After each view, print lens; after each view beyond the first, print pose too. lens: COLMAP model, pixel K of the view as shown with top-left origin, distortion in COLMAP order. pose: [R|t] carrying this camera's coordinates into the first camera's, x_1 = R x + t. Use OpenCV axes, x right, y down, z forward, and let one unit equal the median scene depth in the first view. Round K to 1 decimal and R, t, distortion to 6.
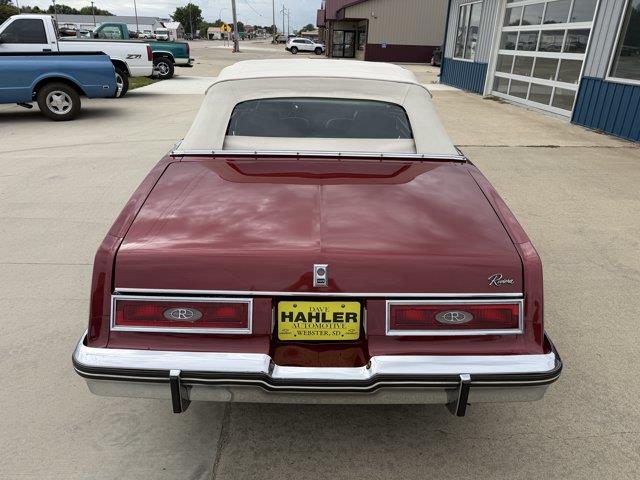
lens RADIAL K [[450.7, 0, 321.7], [0, 450.7, 245.2], [0, 0, 1]] dist [0.017388, -0.036753]
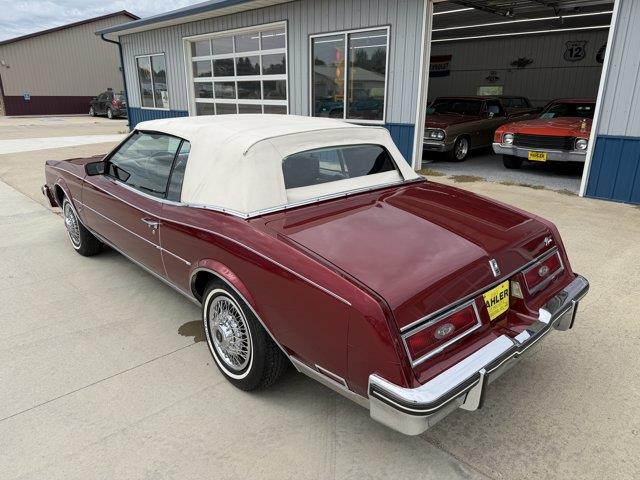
lens RADIAL K [[450.7, 0, 326.4], [0, 450.7, 252.1], [0, 0, 1]] dist [0.017388, -0.036753]
pose [[0.741684, -0.236092, 0.627825, -0.647917], [0.285138, 0.958199, 0.023479, -0.081823], [-0.607125, 0.161603, 0.778000, 0.134529]]
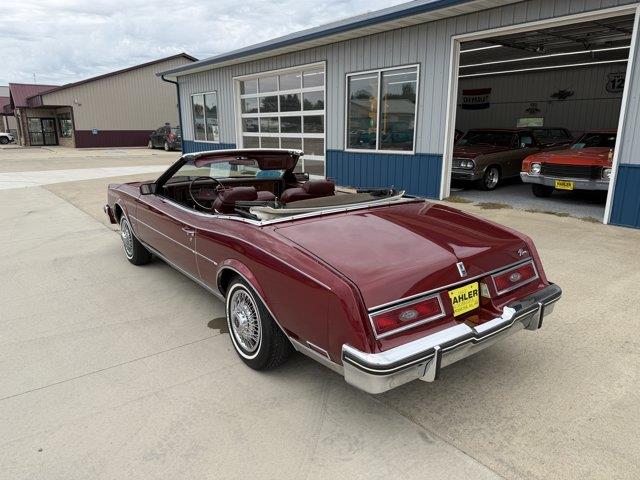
lens RADIAL K [[450.7, 0, 320.2], [0, 450.7, 250.2], [0, 0, 1]] dist [0.017388, -0.036753]
pose [[0.810720, -0.175369, 0.558551, -0.692293], [0.258983, 0.963079, -0.073528, -0.005924], [-0.525034, 0.204265, 0.826205, -0.036867]]
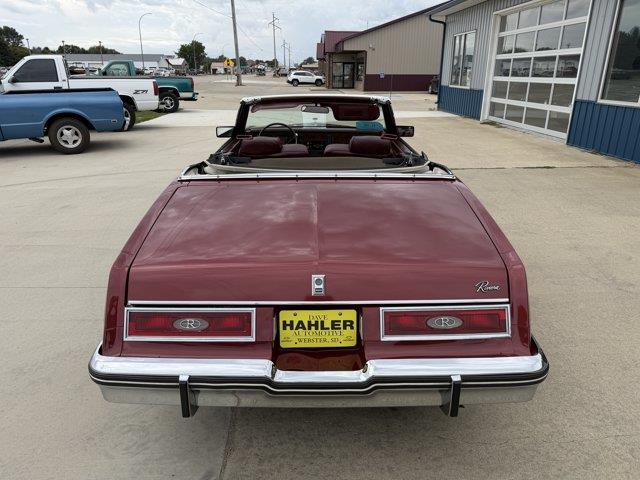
lens RADIAL K [[450.7, 0, 319.7], [0, 450.7, 243.8], [0, 0, 1]] dist [0.017388, -0.036753]
pose [[0.999701, -0.020806, -0.012873, 0.008807], [0.019956, 0.997818, -0.062938, 0.019505], [0.014154, 0.062662, 0.997934, -0.041846]]
